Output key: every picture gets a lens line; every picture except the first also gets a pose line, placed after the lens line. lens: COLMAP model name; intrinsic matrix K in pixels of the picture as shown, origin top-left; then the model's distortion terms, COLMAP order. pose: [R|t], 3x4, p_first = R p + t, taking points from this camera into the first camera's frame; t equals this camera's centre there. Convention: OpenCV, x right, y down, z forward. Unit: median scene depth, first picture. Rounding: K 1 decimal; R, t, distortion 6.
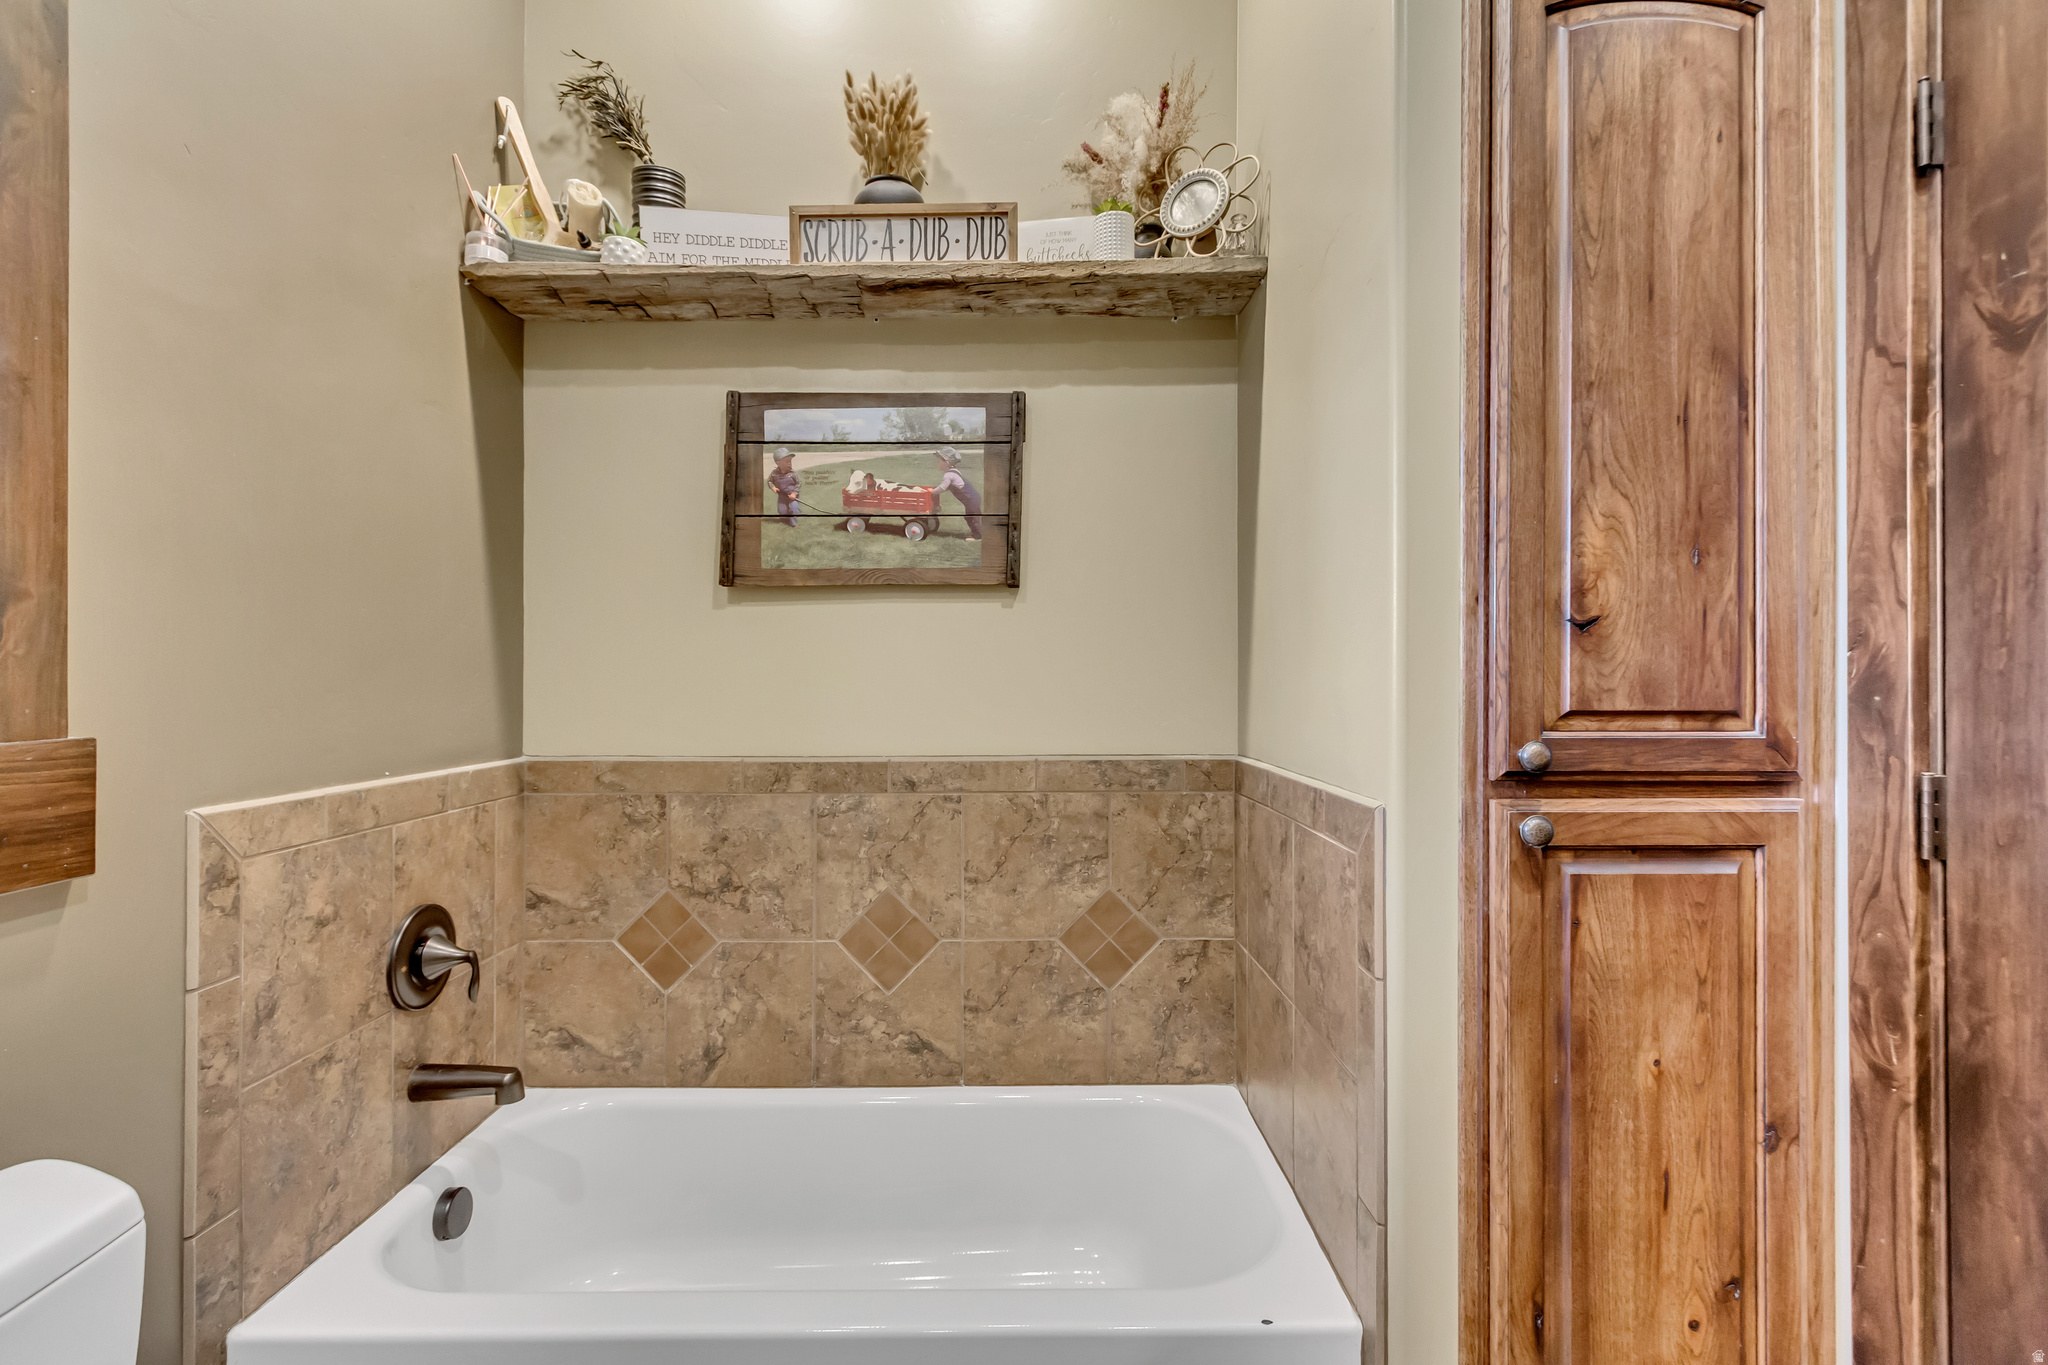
lens RADIAL K [[962.8, 0, 1029.2], [0, 962.8, 674.8], [0, 0, 1]] dist [0.006273, -0.001321]
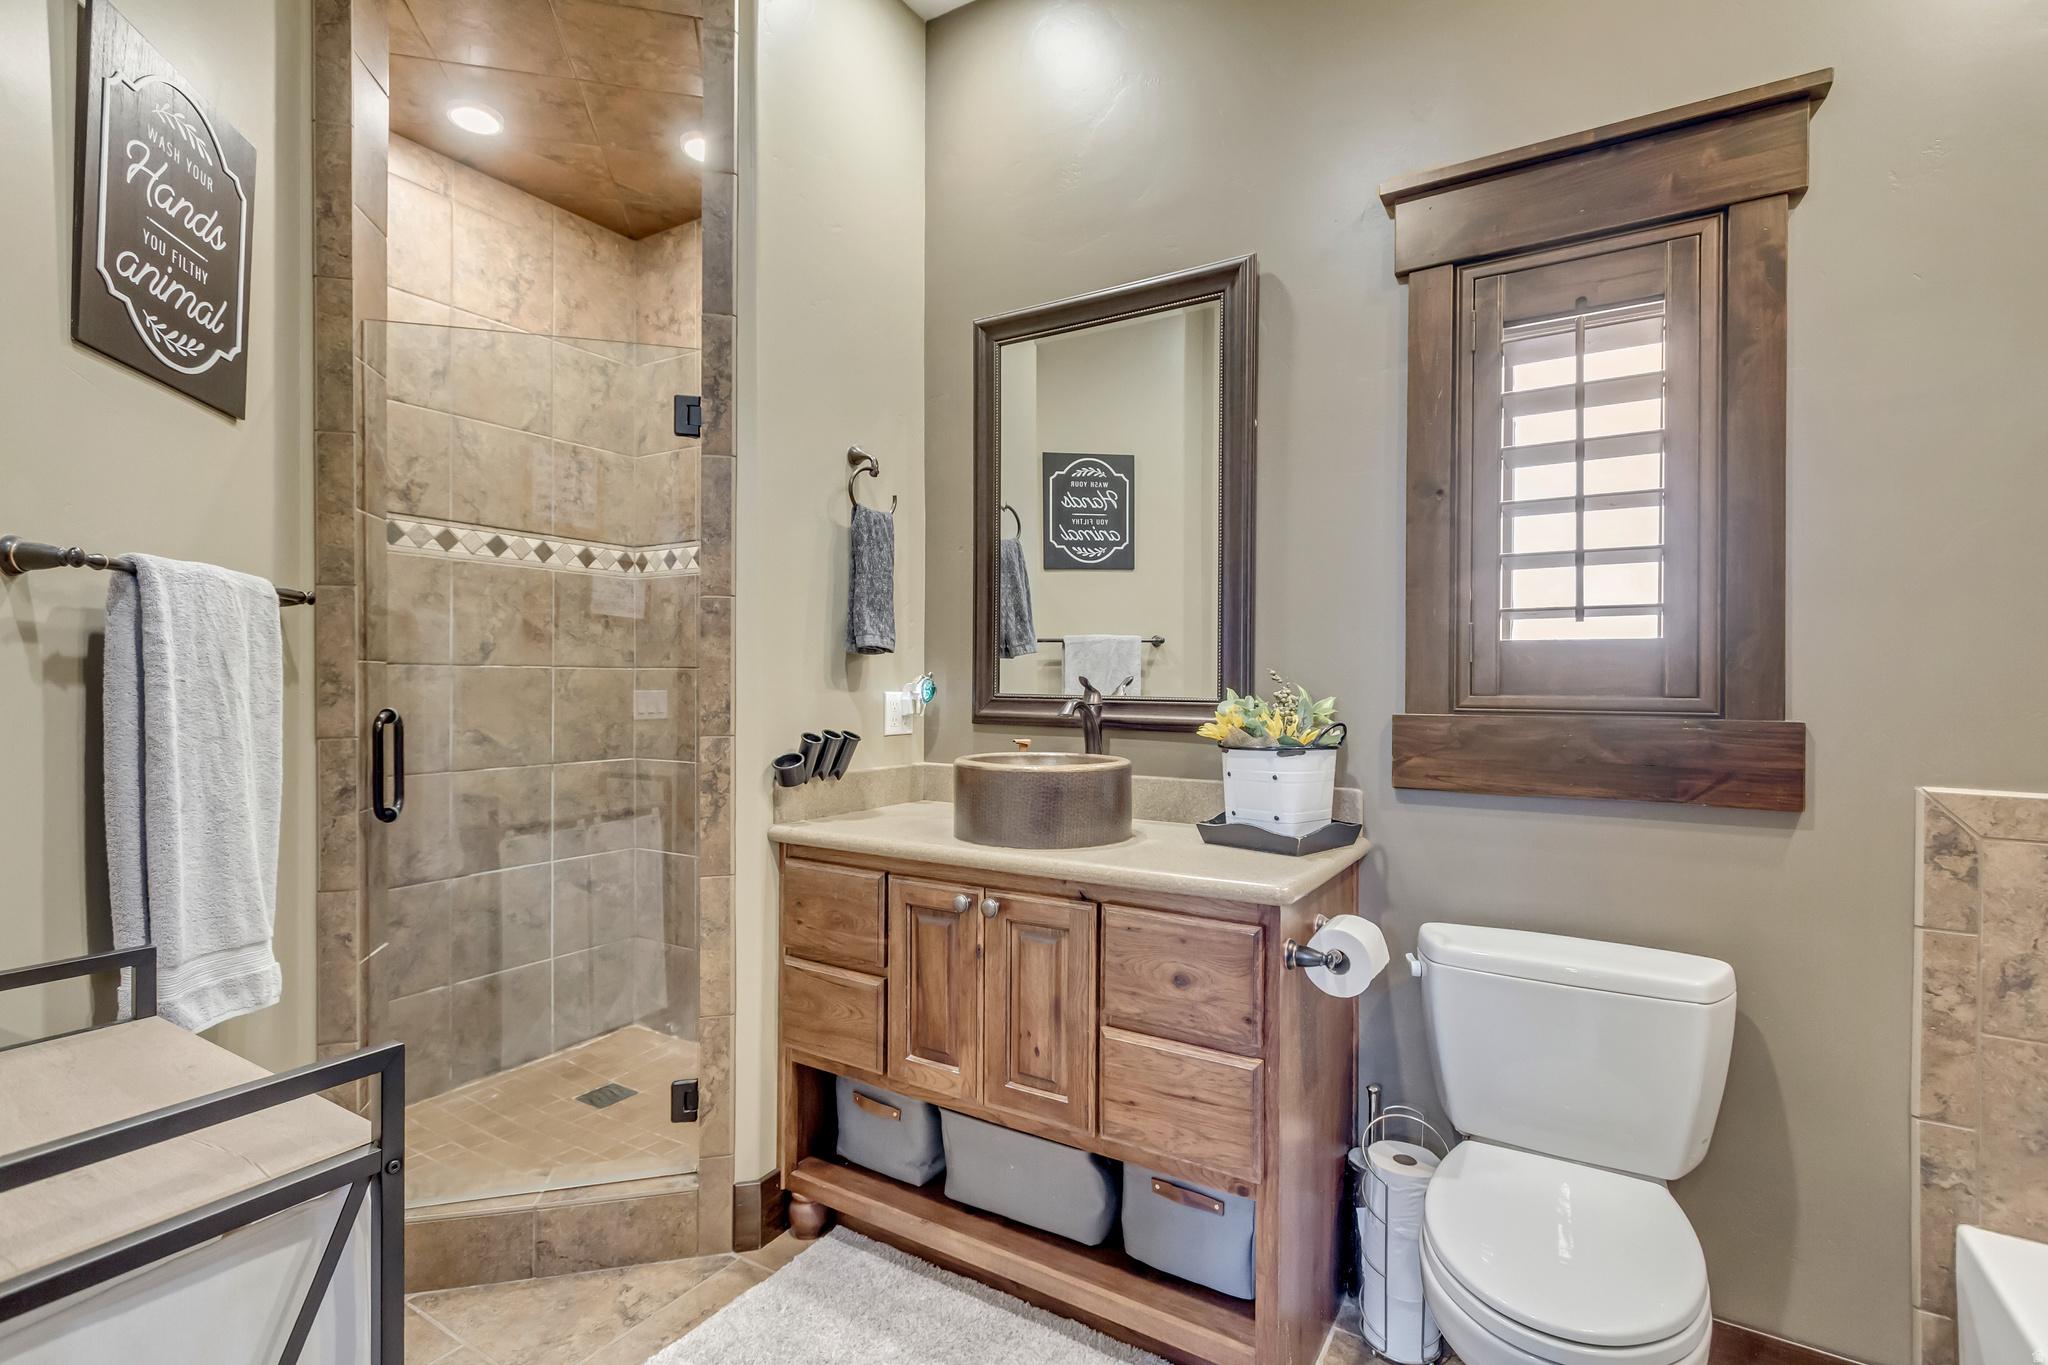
lens RADIAL K [[947.2, 0, 1013.0], [0, 947.2, 679.2], [0, 0, 1]] dist [0.002141, -0.000108]
pose [[-0.540384, 0.002702, -0.841414, 0.826207], [-0.007256, 0.999943, 0.007871, -0.004392], [0.841387, 0.010359, -0.540333, 0.646419]]
